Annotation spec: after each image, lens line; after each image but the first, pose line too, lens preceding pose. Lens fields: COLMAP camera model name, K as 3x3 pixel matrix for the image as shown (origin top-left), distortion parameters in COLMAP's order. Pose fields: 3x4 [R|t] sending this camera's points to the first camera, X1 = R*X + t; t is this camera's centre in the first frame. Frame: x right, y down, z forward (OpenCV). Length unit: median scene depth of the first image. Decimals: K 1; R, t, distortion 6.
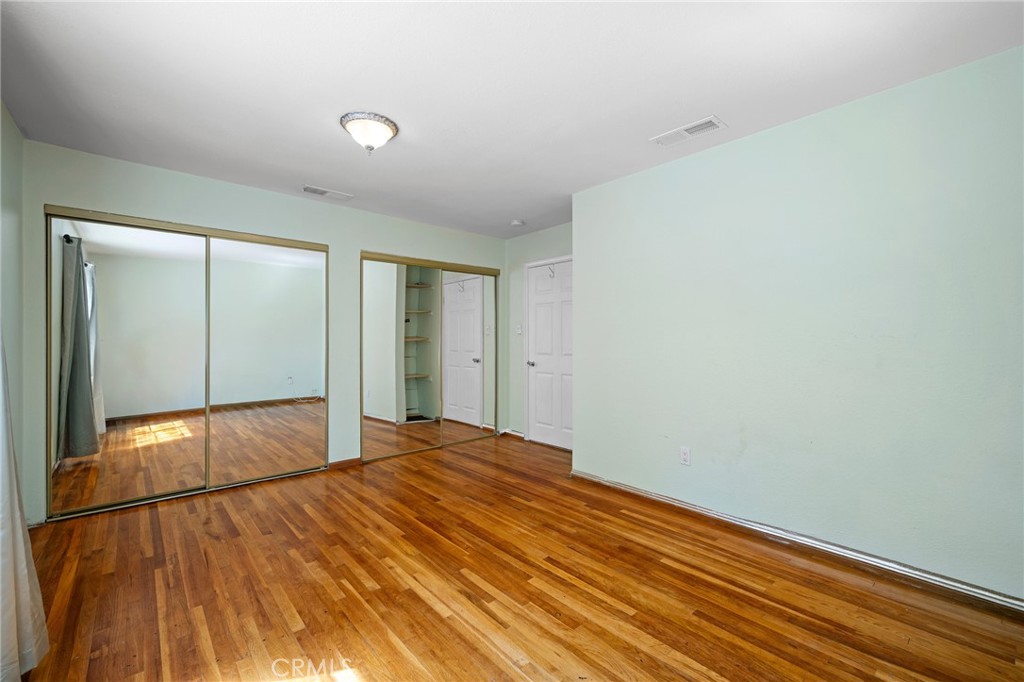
lens RADIAL K [[425.8, 0, 512.0], [0, 425.8, 341.0], [0, 0, 1]] dist [-0.001495, -0.000295]
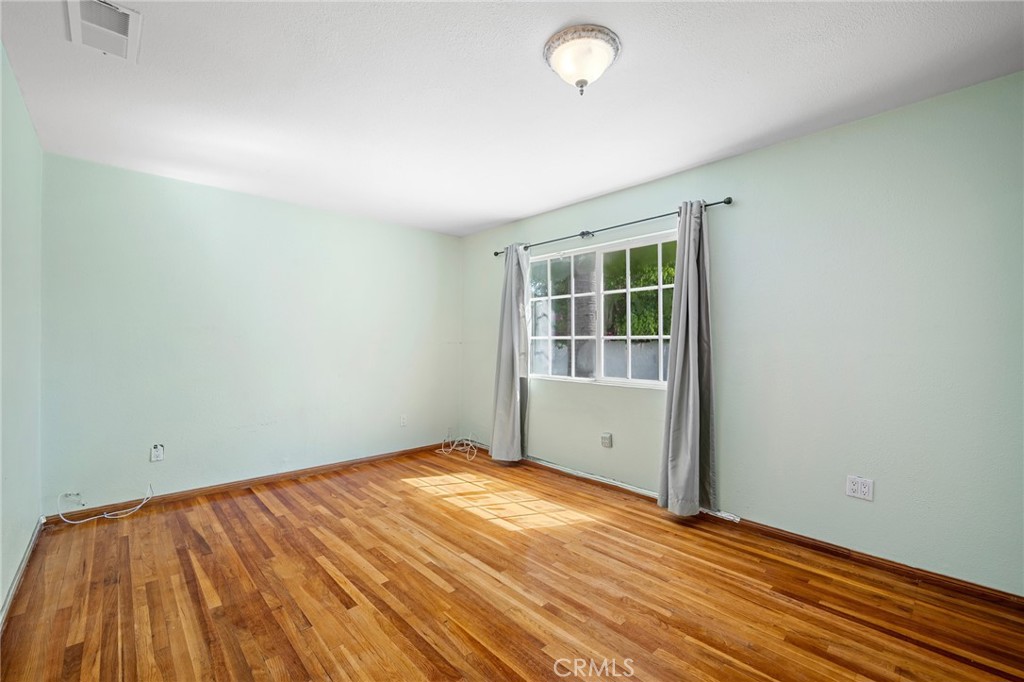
lens RADIAL K [[425.8, 0, 512.0], [0, 425.8, 341.0], [0, 0, 1]] dist [-0.001495, -0.000295]
pose [[-0.999636, 0.000572, -0.026965, -0.224429], [0.000590, 1.000000, -0.000678, -0.015322], [0.026964, -0.000693, -0.999636, 1.950696]]
